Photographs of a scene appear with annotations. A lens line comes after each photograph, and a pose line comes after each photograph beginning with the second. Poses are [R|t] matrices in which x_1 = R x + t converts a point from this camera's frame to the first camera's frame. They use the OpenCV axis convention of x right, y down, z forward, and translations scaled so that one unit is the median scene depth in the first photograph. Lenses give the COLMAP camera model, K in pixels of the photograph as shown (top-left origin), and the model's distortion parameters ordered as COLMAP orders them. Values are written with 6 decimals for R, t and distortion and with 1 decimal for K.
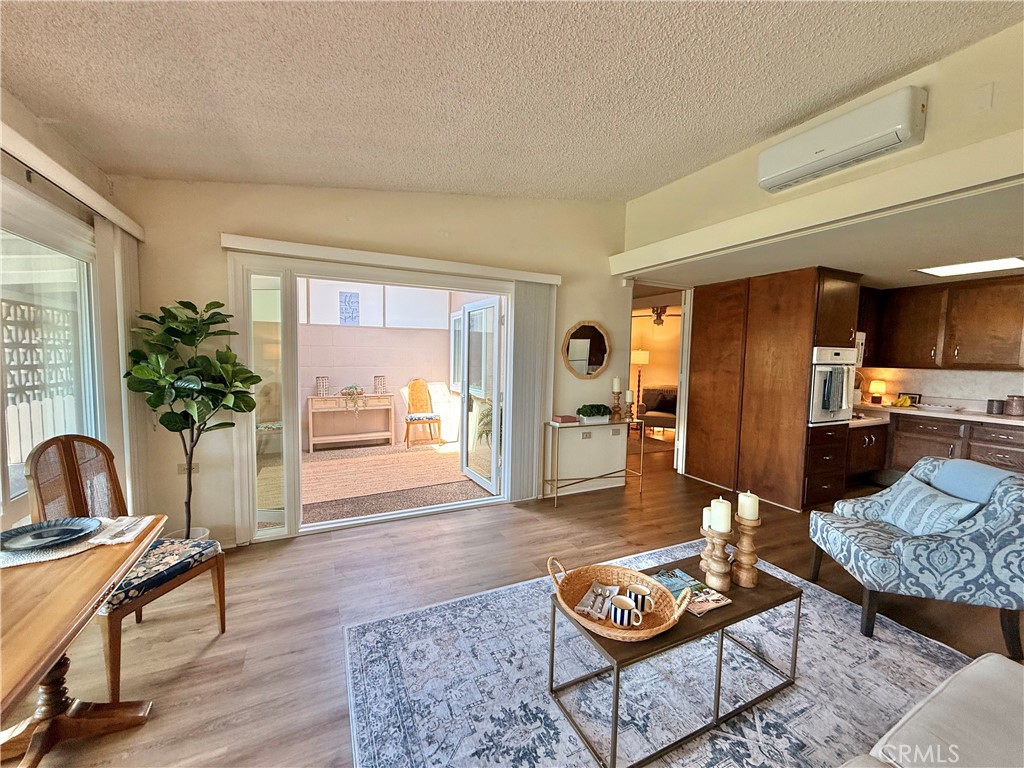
lens RADIAL K [[408.2, 0, 512.0], [0, 408.2, 384.0], [0, 0, 1]] dist [0.000870, -0.000073]
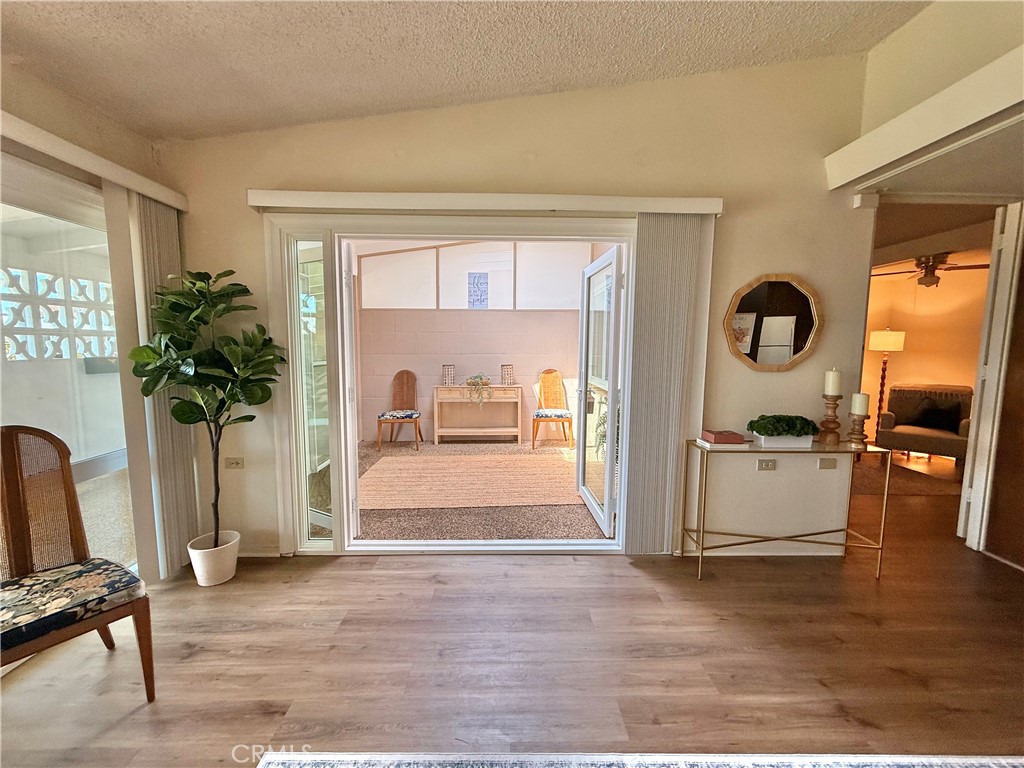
lens RADIAL K [[408.2, 0, 512.0], [0, 408.2, 384.0], [0, 0, 1]] dist [0.000870, -0.000073]
pose [[0.906533, 0.029416, -0.421109, 0.091483], [-0.020348, 0.999455, 0.026012, -0.002078], [0.421645, -0.015013, 0.906637, 0.295405]]
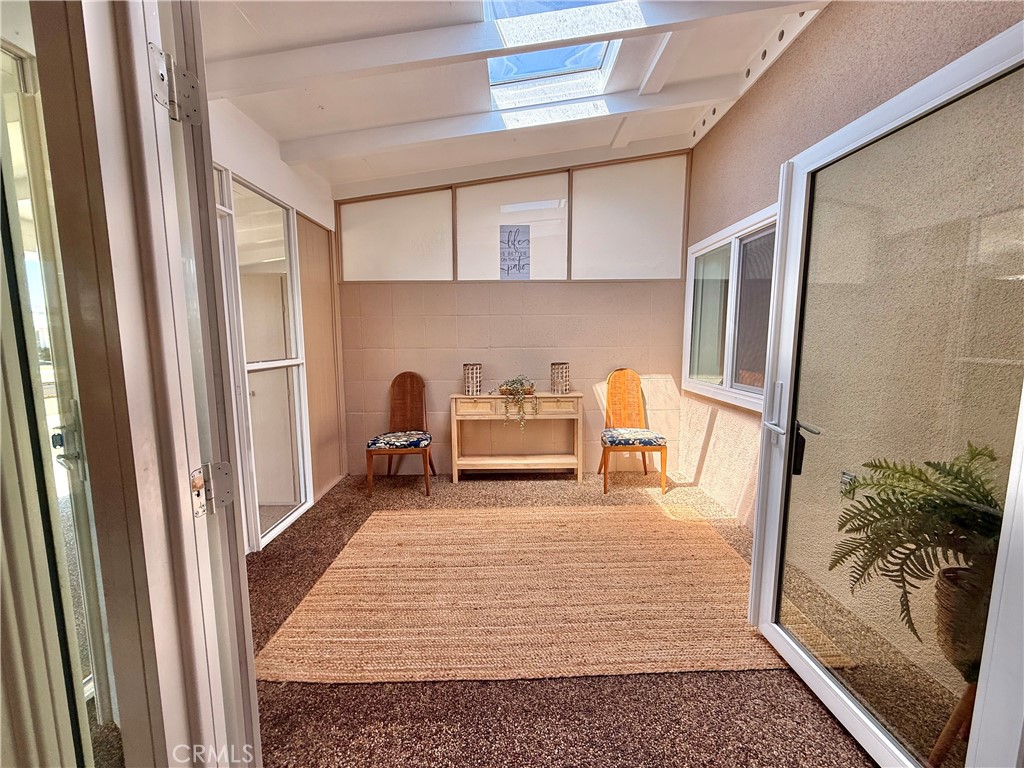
lens RADIAL K [[408.2, 0, 512.0], [0, 408.2, 384.0], [0, 0, 1]] dist [0.000870, -0.000073]
pose [[0.898374, 0.031125, -0.438128, -0.188256], [-0.011763, 0.998833, 0.046837, -0.024192], [0.439074, -0.036924, 0.897692, 0.651242]]
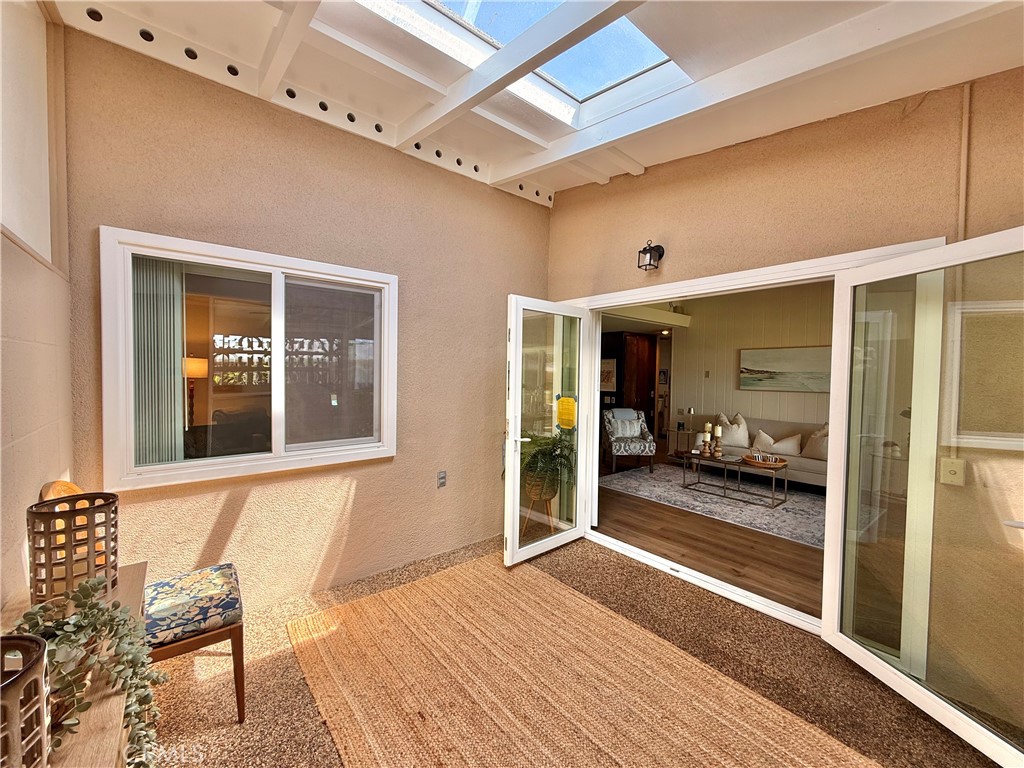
lens RADIAL K [[408.2, 0, 512.0], [0, 408.2, 384.0], [0, 0, 1]] dist [0.000870, -0.000073]
pose [[-0.233783, -0.053643, 0.970808, -0.805050], [0.045624, 0.996772, 0.066064, -0.111075], [-0.971218, 0.059736, -0.230581, 1.278004]]
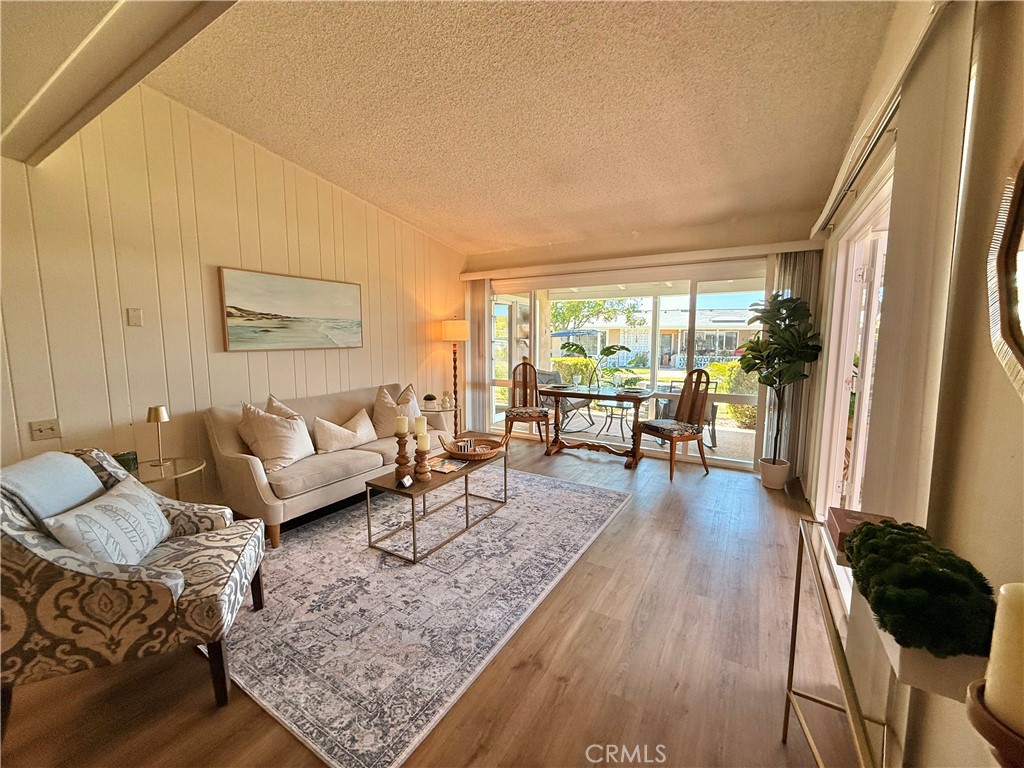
lens RADIAL K [[408.2, 0, 512.0], [0, 408.2, 384.0], [0, 0, 1]] dist [0.000870, -0.000073]
pose [[-0.839265, 0.037611, -0.542420, 0.438423], [-0.056527, 0.986163, 0.155843, -0.037578], [0.540776, 0.161455, -0.825526, 1.011760]]
